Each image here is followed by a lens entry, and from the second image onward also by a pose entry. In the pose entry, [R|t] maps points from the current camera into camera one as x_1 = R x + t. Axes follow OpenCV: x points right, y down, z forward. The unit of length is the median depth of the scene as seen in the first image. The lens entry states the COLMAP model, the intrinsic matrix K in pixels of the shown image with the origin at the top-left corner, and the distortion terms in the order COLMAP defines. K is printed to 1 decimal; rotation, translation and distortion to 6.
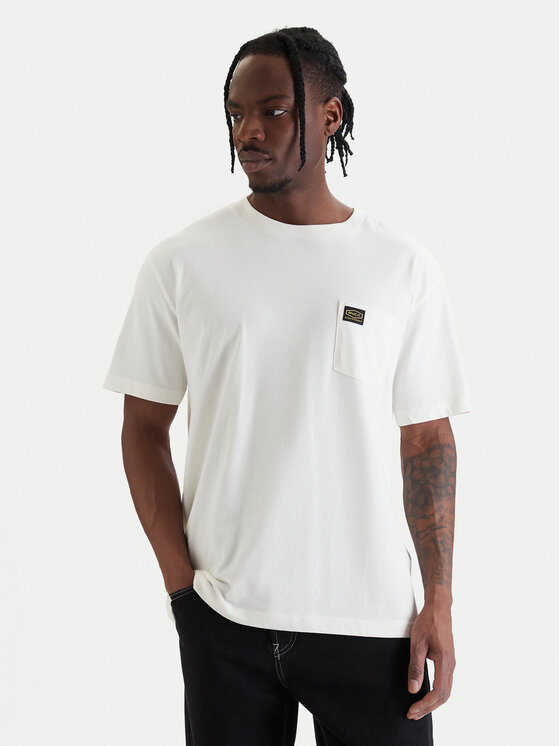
lens RADIAL K [[1659.3, 0, 280.0], [0, 1659.3, 373.0], [0, 0, 1]] dist [-0.061121, 0.035440]
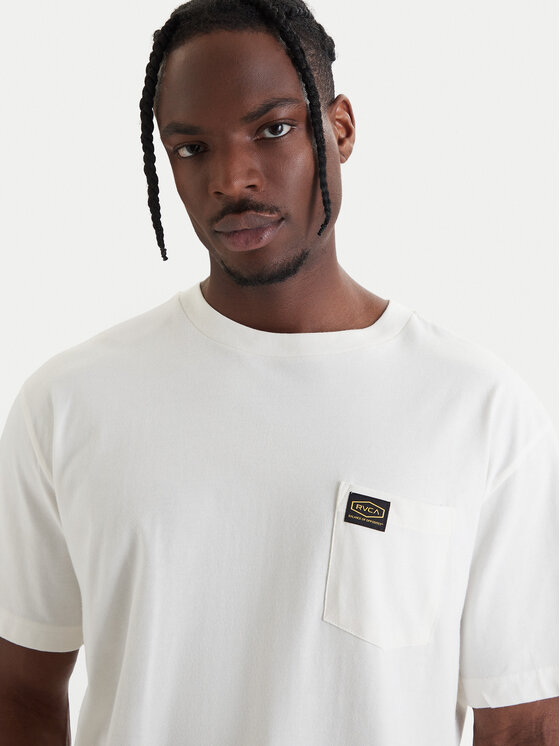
lens RADIAL K [[1315.4, 0, 280.0], [0, 1315.4, 373.0], [0, 0, 1]] dist [0.019693, 0.186778]
pose [[0.989386, -0.001289, -0.145305, 0.074704], [-0.002406, 0.999678, -0.025248, -0.065123], [0.145291, 0.025330, 0.989065, 0.570434]]
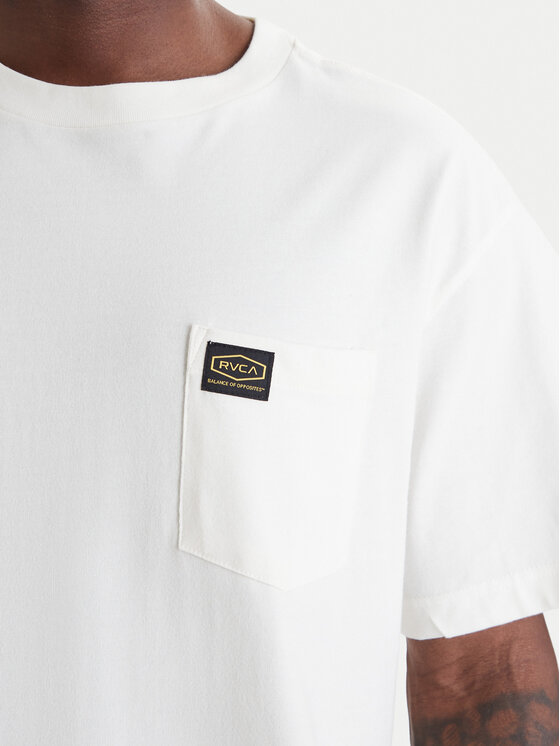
lens RADIAL K [[1315.4, 0, 280.0], [0, 1315.4, 373.0], [0, 0, 1]] dist [0.019693, 0.186778]
pose [[0.997902, -0.041232, -0.049923, 0.063008], [0.047808, 0.989187, 0.138646, -0.066541], [0.043666, -0.140742, 0.989083, 0.726421]]
